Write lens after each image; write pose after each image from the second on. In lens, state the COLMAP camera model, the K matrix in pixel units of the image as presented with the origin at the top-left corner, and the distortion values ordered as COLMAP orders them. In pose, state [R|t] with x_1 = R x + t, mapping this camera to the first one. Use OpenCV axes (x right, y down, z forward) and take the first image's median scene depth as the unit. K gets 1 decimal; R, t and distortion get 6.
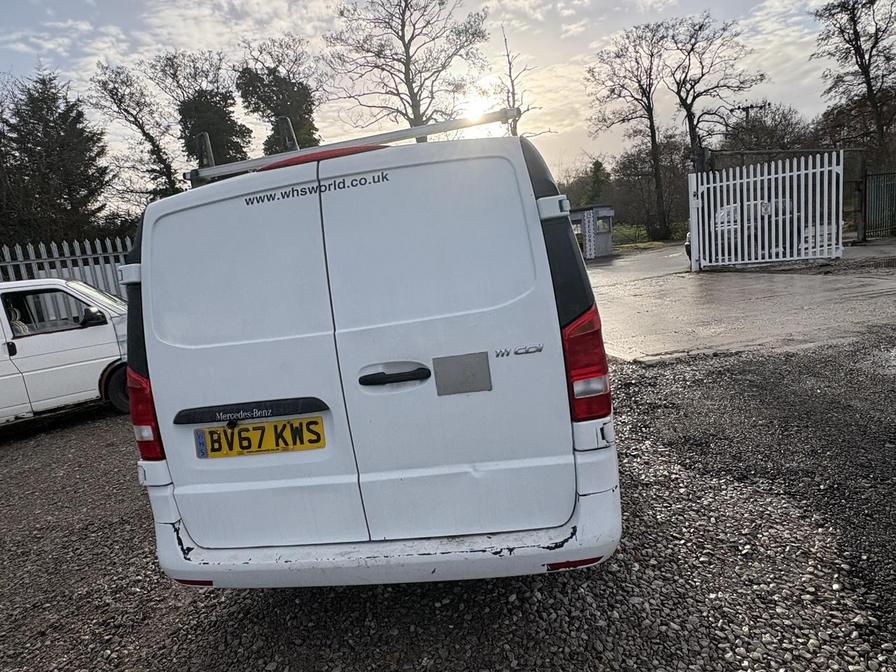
lens RADIAL K [[528.5, 0, 449.8], [0, 528.5, 332.1], [0, 0, 1]] dist [0.001262, 0.001288]
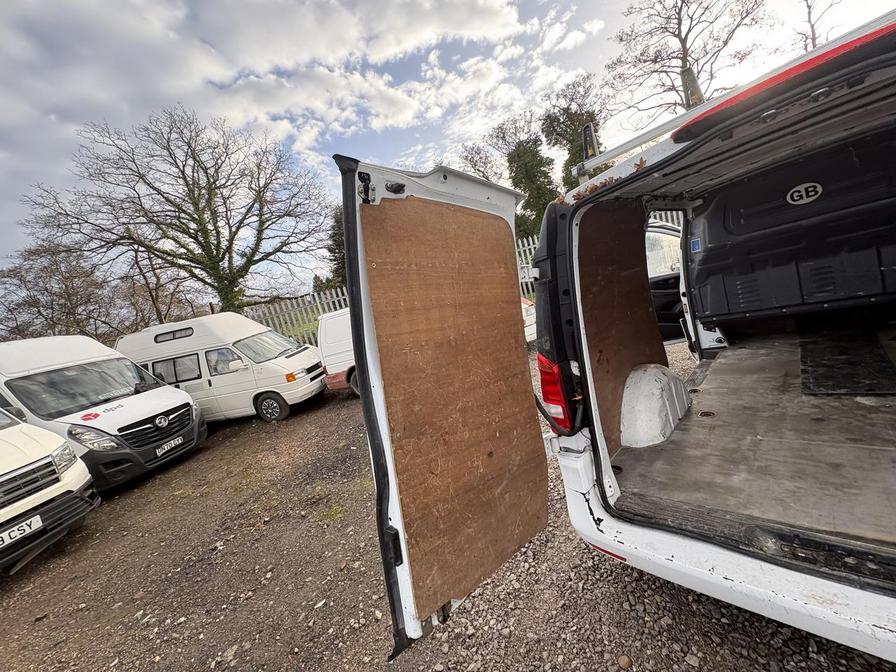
lens RADIAL K [[356.1, 0, 448.0], [0, 356.1, 336.0], [0, 0, 1]] dist [0.001086, 0.000085]
pose [[0.796085, -0.006049, -0.605154, -0.289080], [0.067066, 0.994673, 0.078283, -0.041600], [0.601457, -0.102905, 0.792250, 0.267064]]
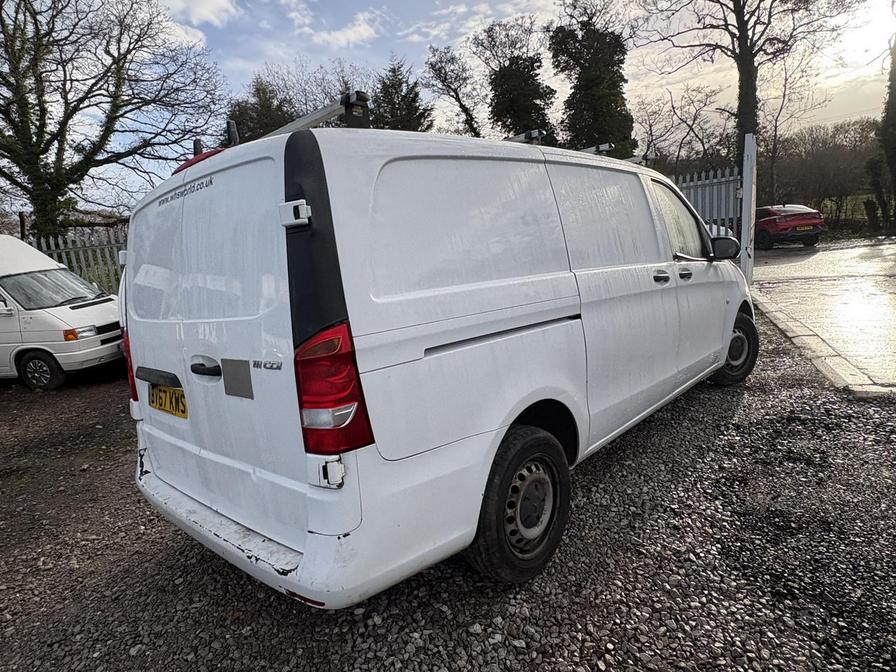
lens RADIAL K [[532.3, 0, 452.2], [0, 532.3, 332.0], [0, 0, 1]] dist [-0.001336, -0.000110]
pose [[0.831882, 0.127896, -0.540014, 0.790333], [-0.086974, 0.991103, 0.100751, -0.128510], [0.548095, -0.036846, 0.835604, 0.326681]]
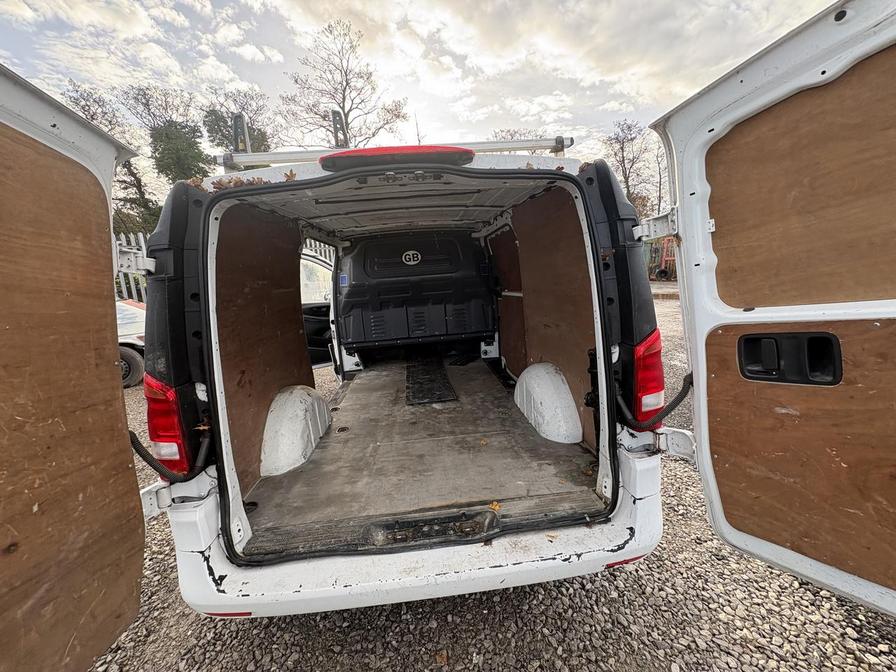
lens RADIAL K [[356.1, 0, 448.0], [0, 356.1, 336.0], [0, 0, 1]] dist [0.001086, 0.000085]
pose [[0.971184, 0.034289, 0.235851, -0.271978], [-0.040432, 0.998956, 0.021257, -0.022953], [-0.234876, -0.030180, 0.971557, 0.332456]]
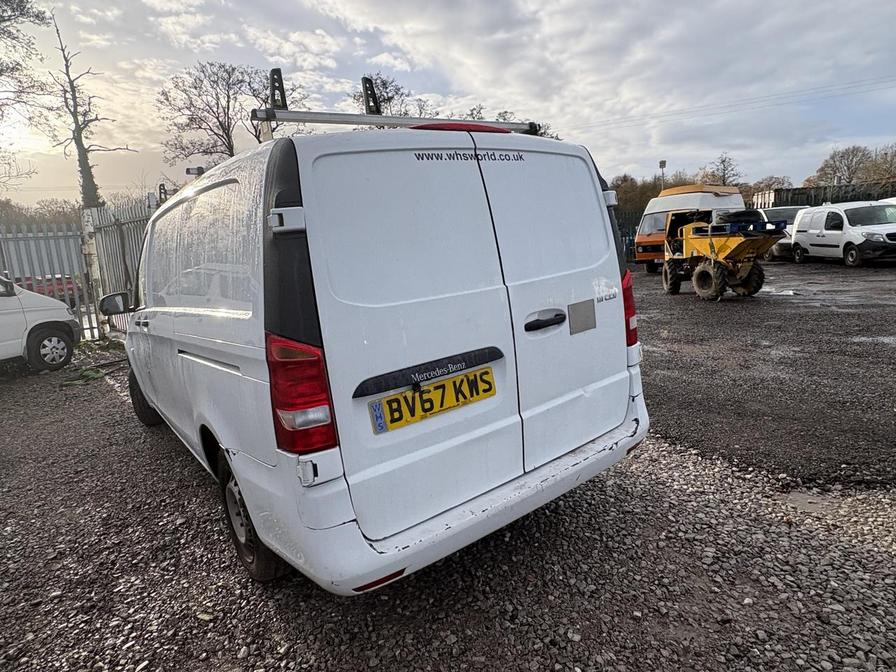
lens RADIAL K [[528.5, 0, 449.8], [0, 528.5, 332.1], [0, 0, 1]] dist [0.001262, 0.001288]
pose [[0.705398, -0.053052, 0.706823, -0.967925], [0.103107, 0.994268, -0.028273, 0.103404], [-0.701272, 0.092822, 0.706825, 0.267971]]
